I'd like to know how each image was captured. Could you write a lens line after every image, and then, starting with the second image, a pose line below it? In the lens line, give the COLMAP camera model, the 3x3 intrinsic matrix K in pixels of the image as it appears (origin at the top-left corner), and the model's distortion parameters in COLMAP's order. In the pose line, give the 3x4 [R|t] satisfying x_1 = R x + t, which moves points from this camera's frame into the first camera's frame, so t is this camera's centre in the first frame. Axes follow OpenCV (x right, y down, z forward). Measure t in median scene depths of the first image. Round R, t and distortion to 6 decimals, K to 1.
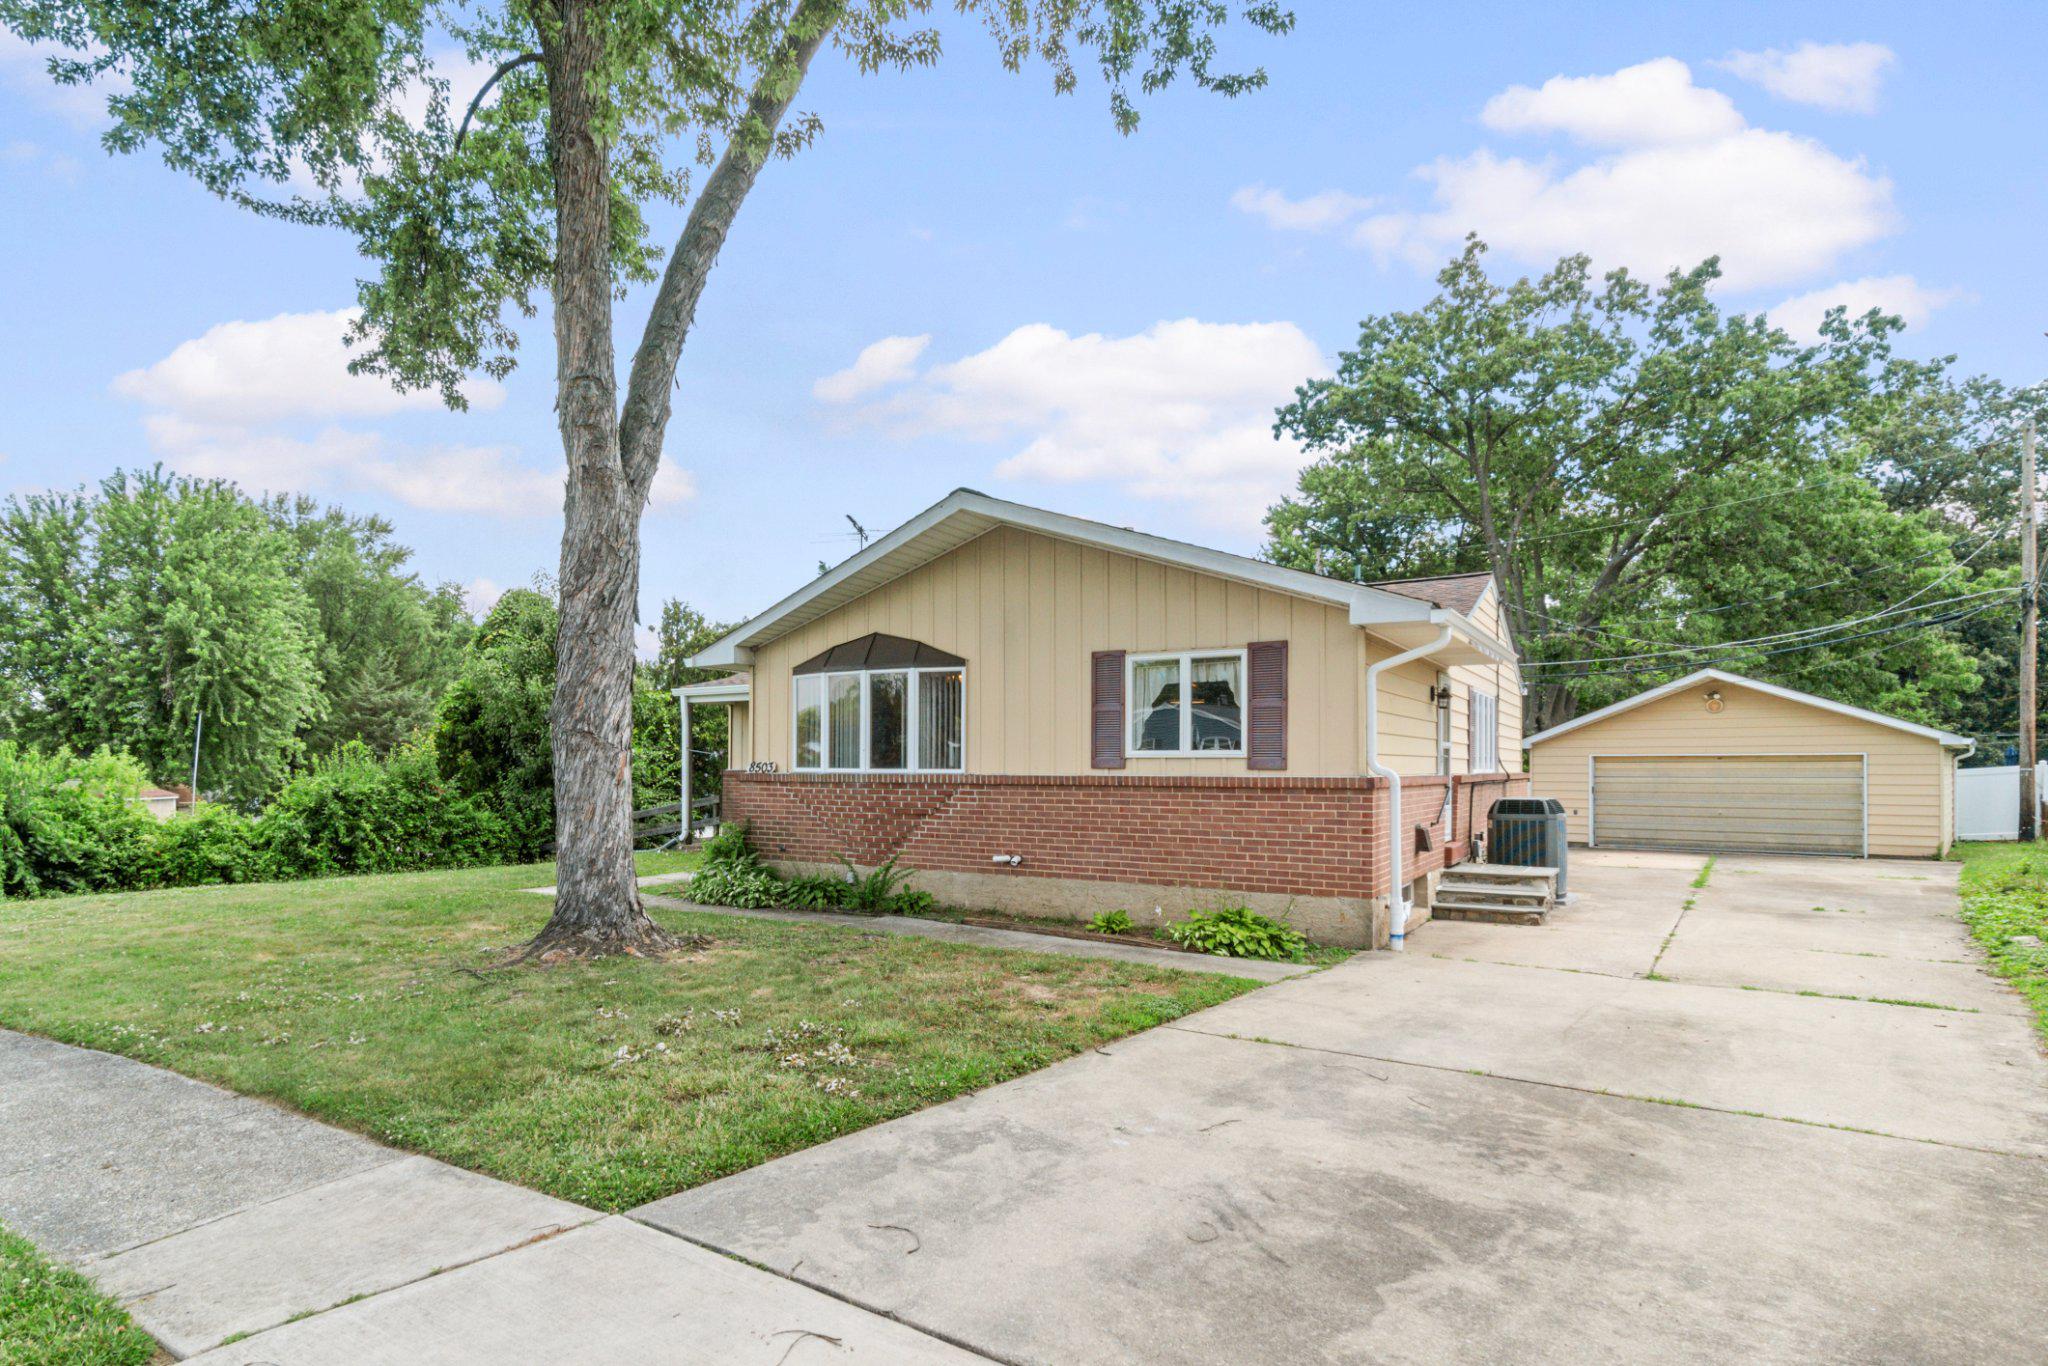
lens RADIAL K [[891.8, 0, 1015.9], [0, 891.8, 669.1], [0, 0, 1]] dist [-0.001252, -0.000477]
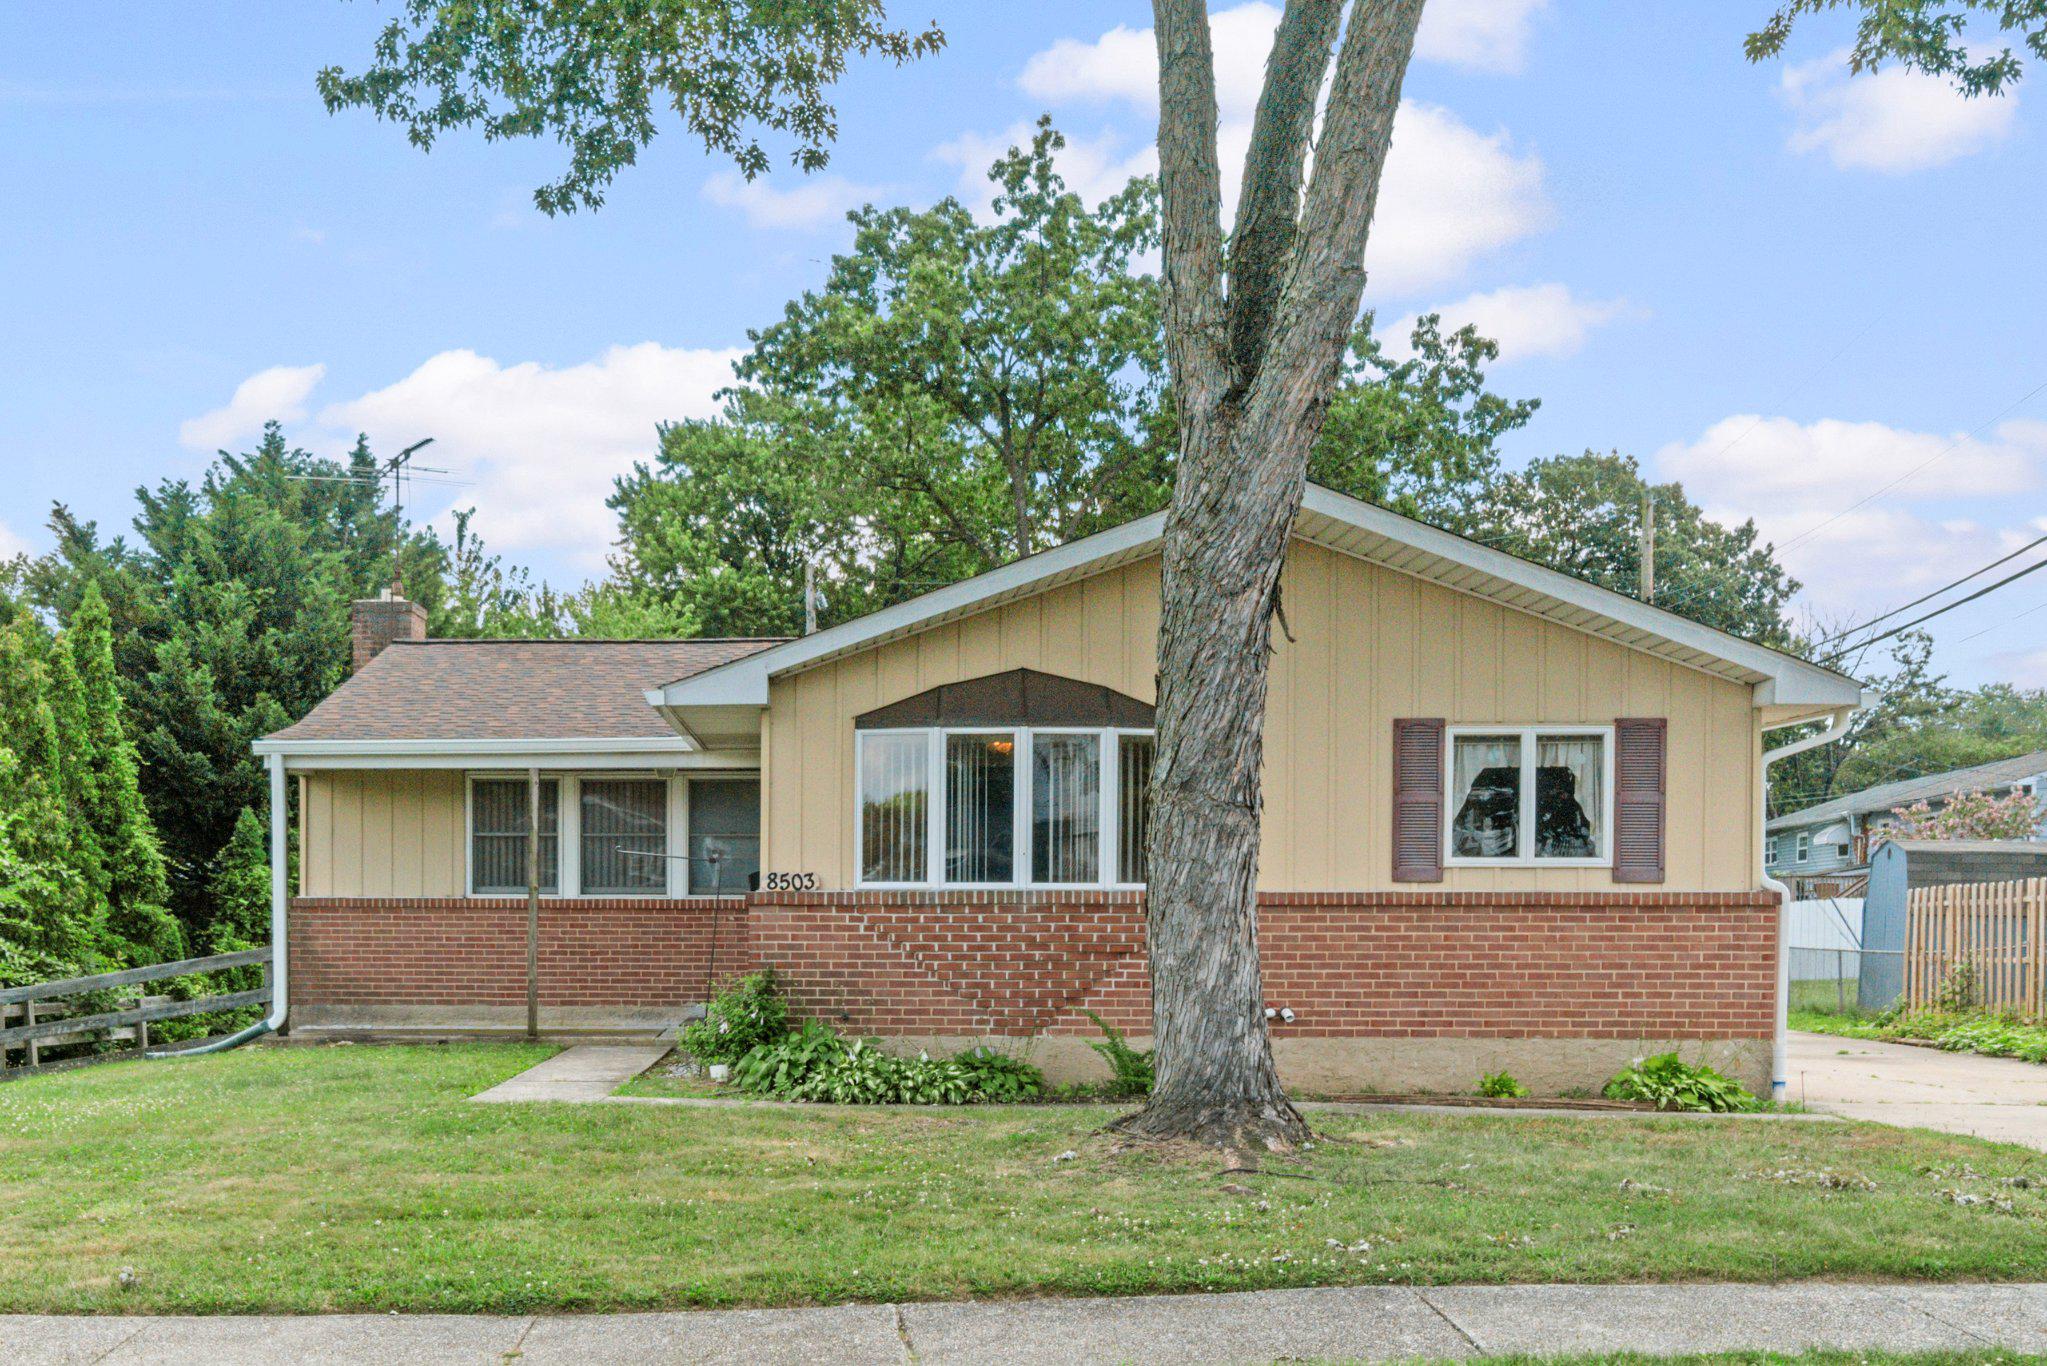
lens RADIAL K [[1468.2, 0, 1023.7], [0, 1468.2, 776.8], [0, 0, 1]] dist [-0.008064, -0.001825]
pose [[0.904310, 0.036792, 0.425288, -0.723639], [-0.045723, 0.998896, 0.010808, 0.029906], [-0.424420, -0.029219, 0.904994, 0.070328]]
